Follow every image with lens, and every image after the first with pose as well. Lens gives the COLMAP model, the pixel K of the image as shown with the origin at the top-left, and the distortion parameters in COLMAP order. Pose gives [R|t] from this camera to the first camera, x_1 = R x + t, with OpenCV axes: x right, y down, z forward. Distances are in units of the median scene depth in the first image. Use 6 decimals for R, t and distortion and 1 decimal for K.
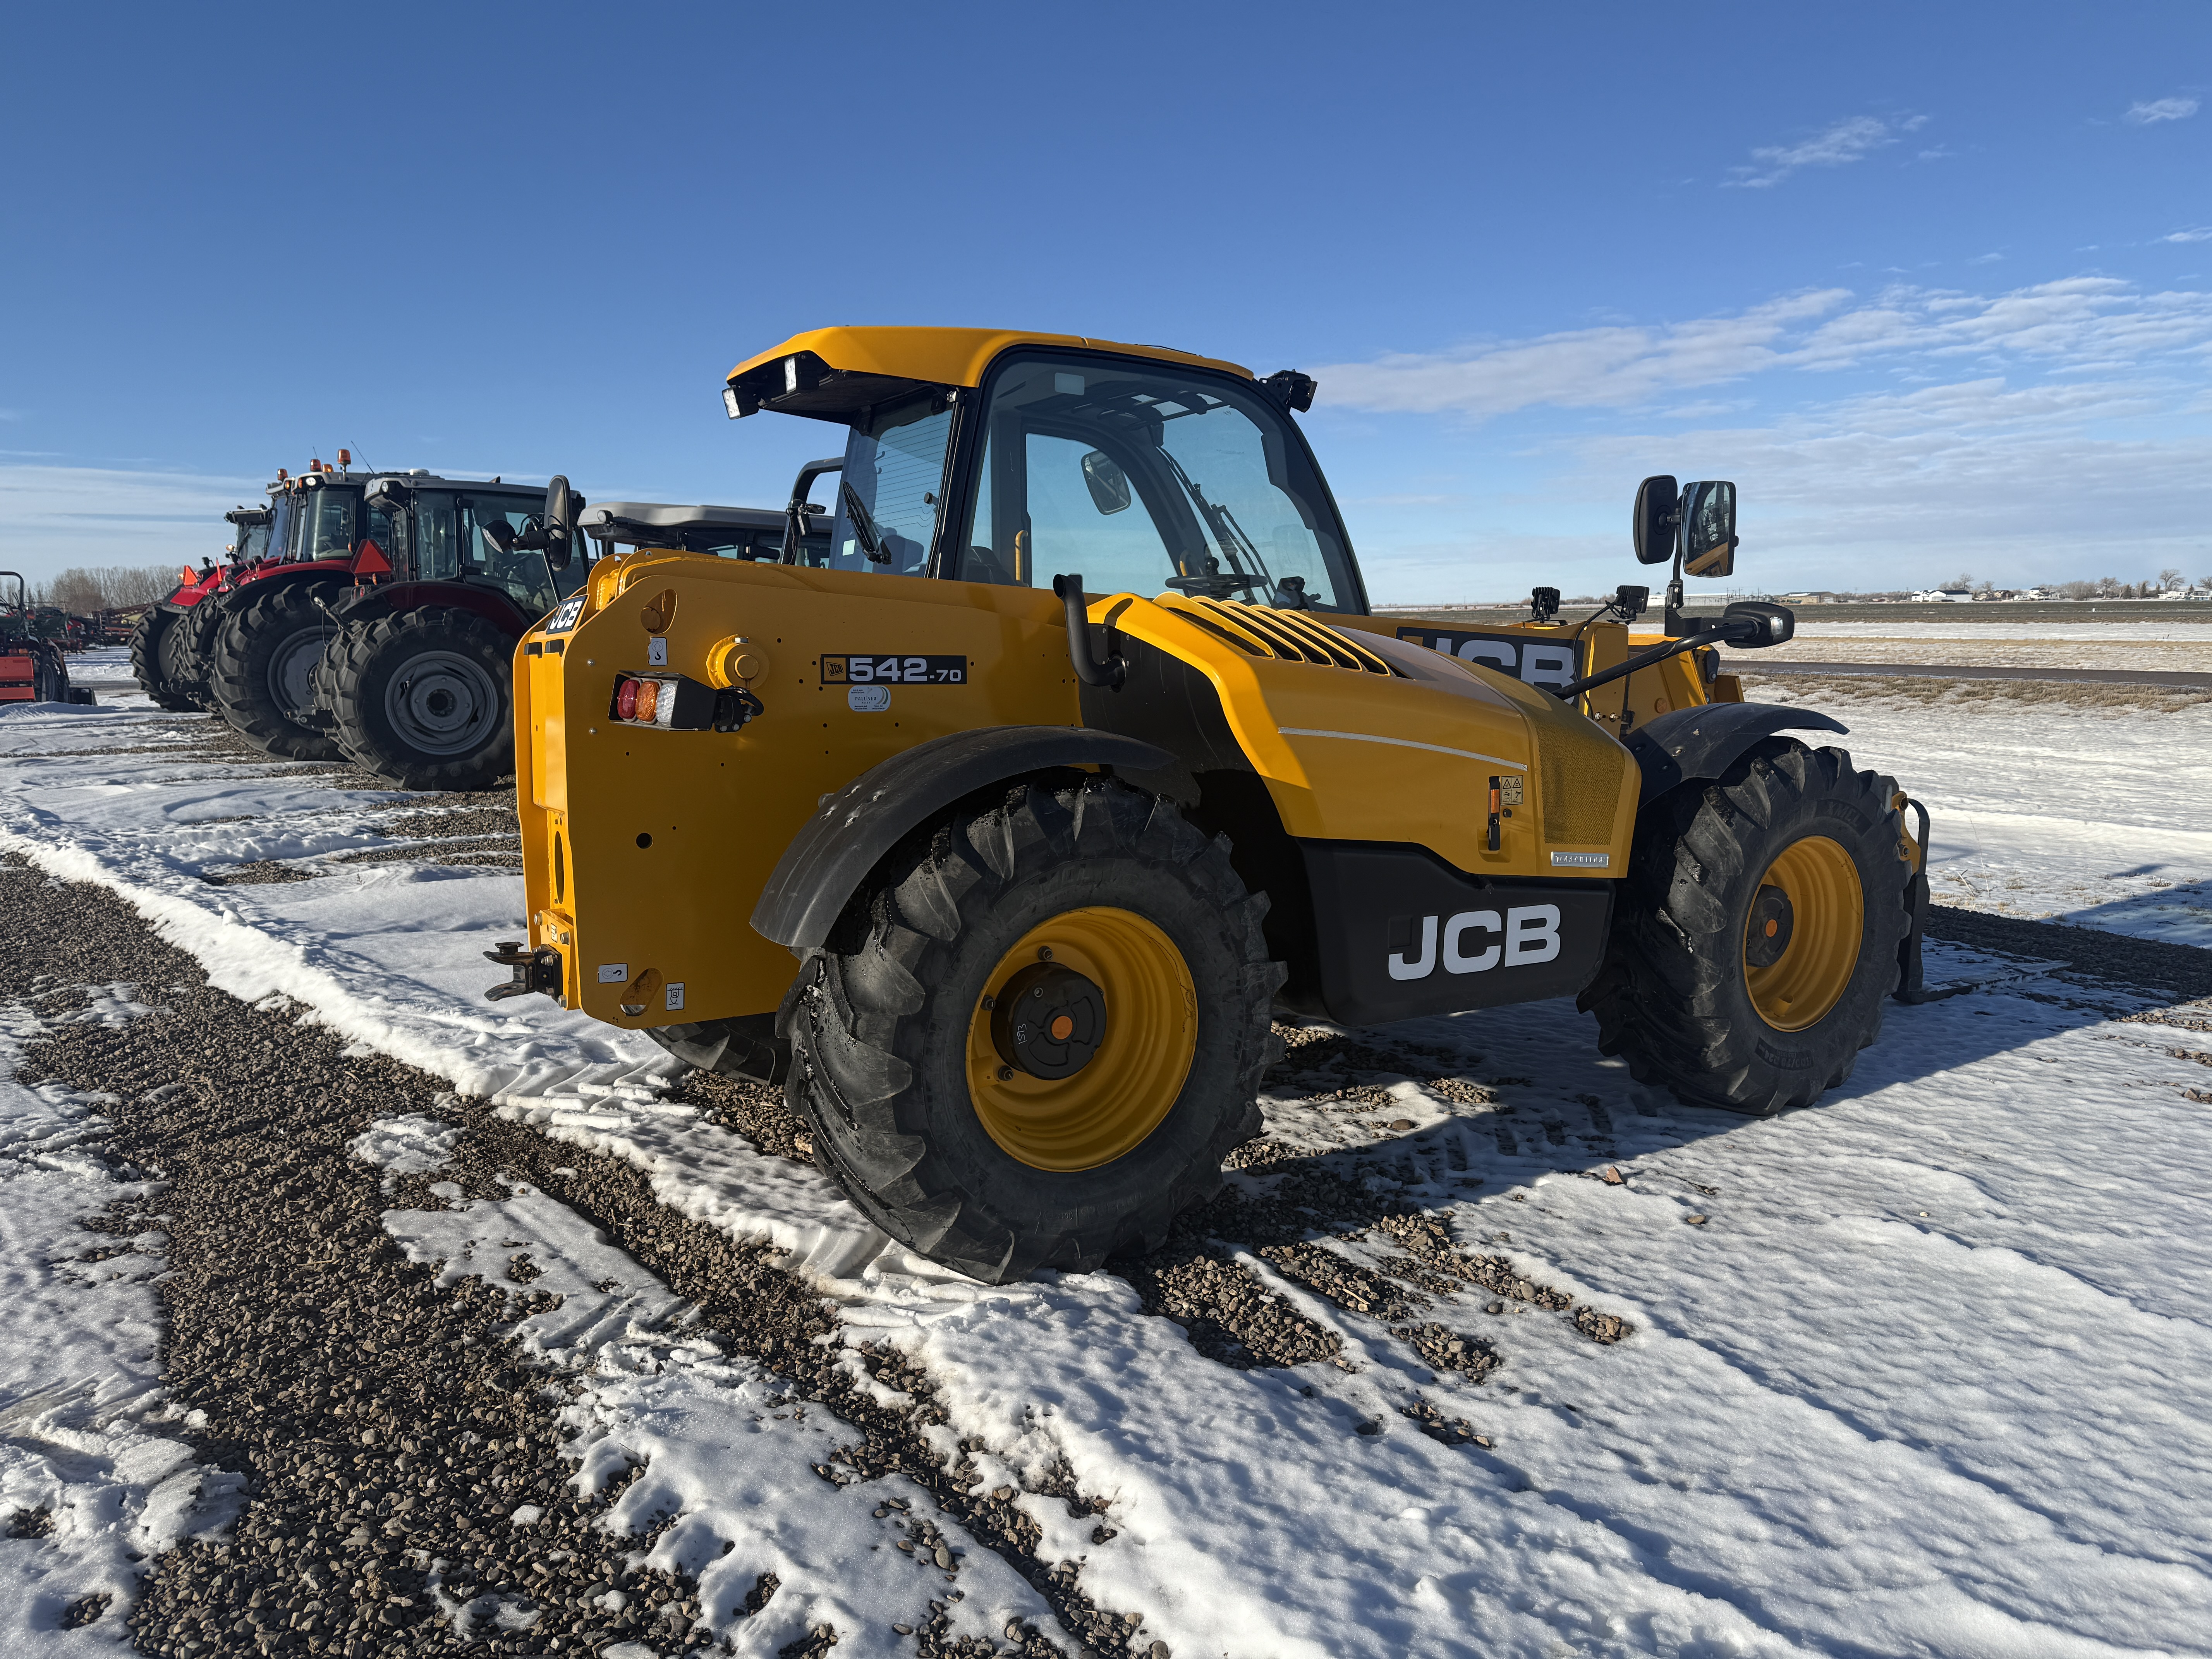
lens RADIAL K [[1522.7, 0, 1092.6], [0, 1522.7, 826.5], [0, 0, 1]] dist [0.107276, -0.065295]
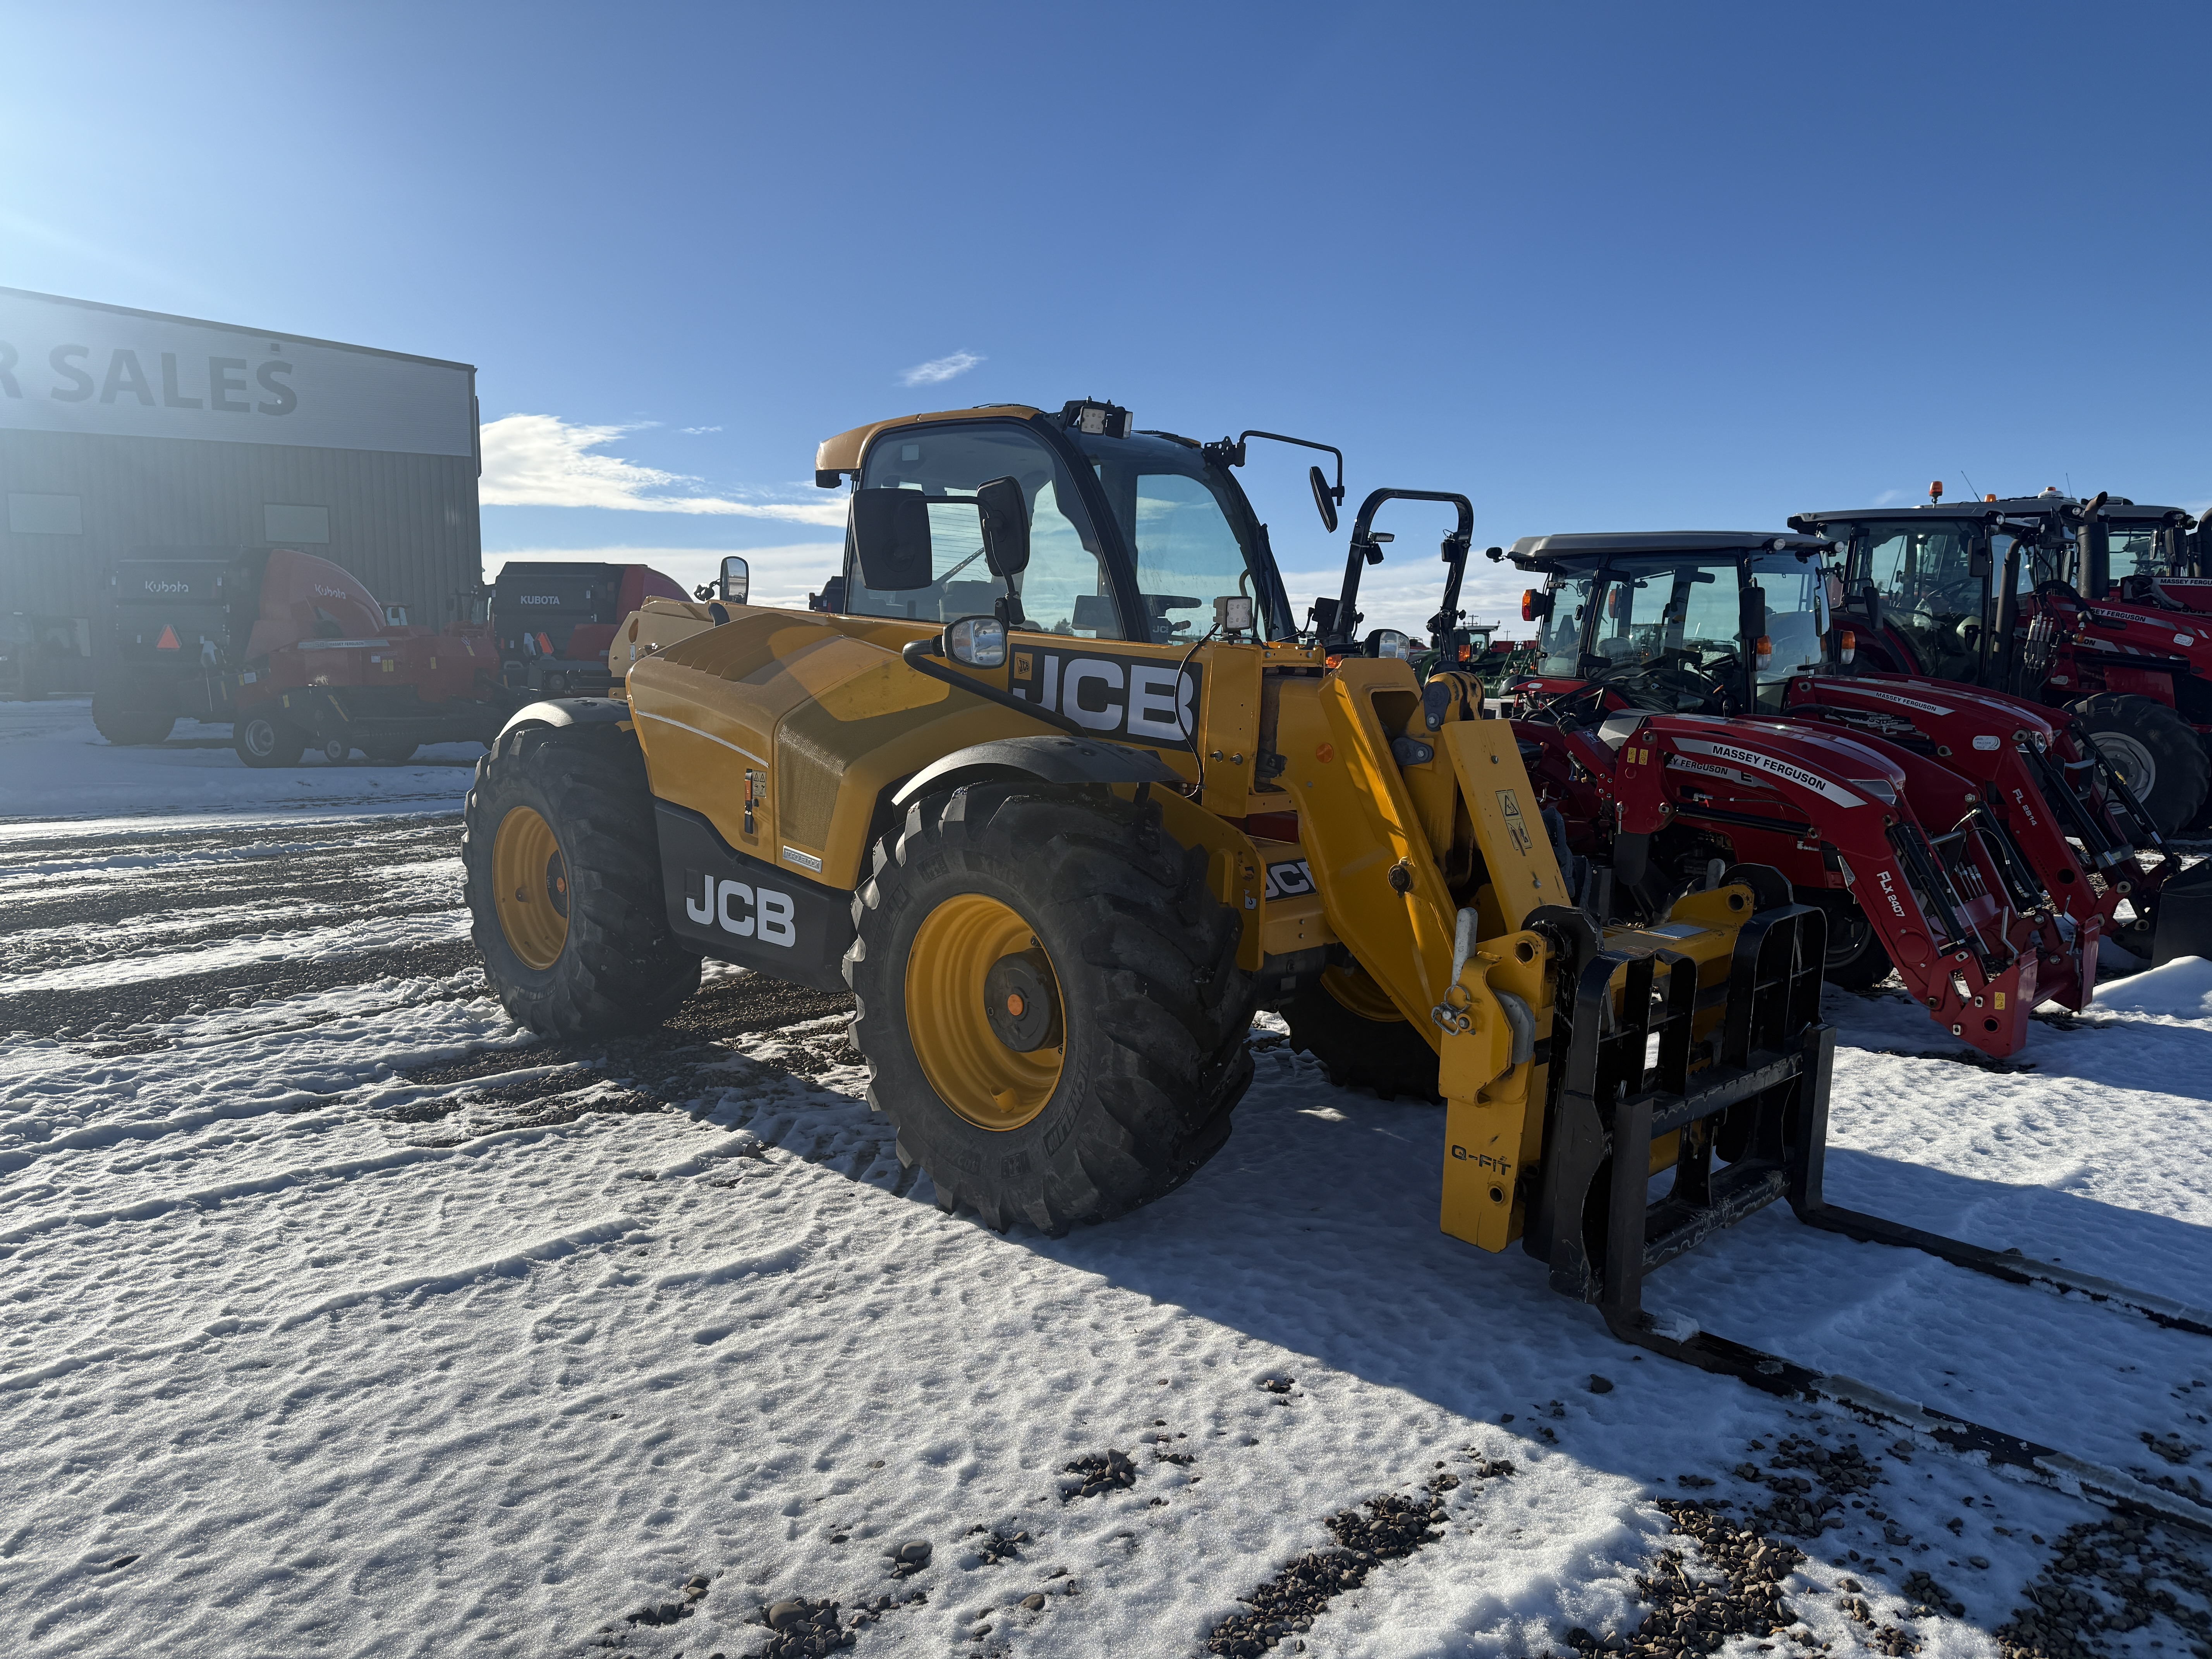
lens RADIAL K [[1522.7, 0, 1092.6], [0, 1522.7, 826.5], [0, 0, 1]] dist [0.107276, -0.065295]
pose [[0.232761, 0.111970, -0.966067, 1.422550], [-0.136504, 0.987278, 0.081540, -0.117902], [0.962906, 0.112892, 0.245085, 0.957562]]
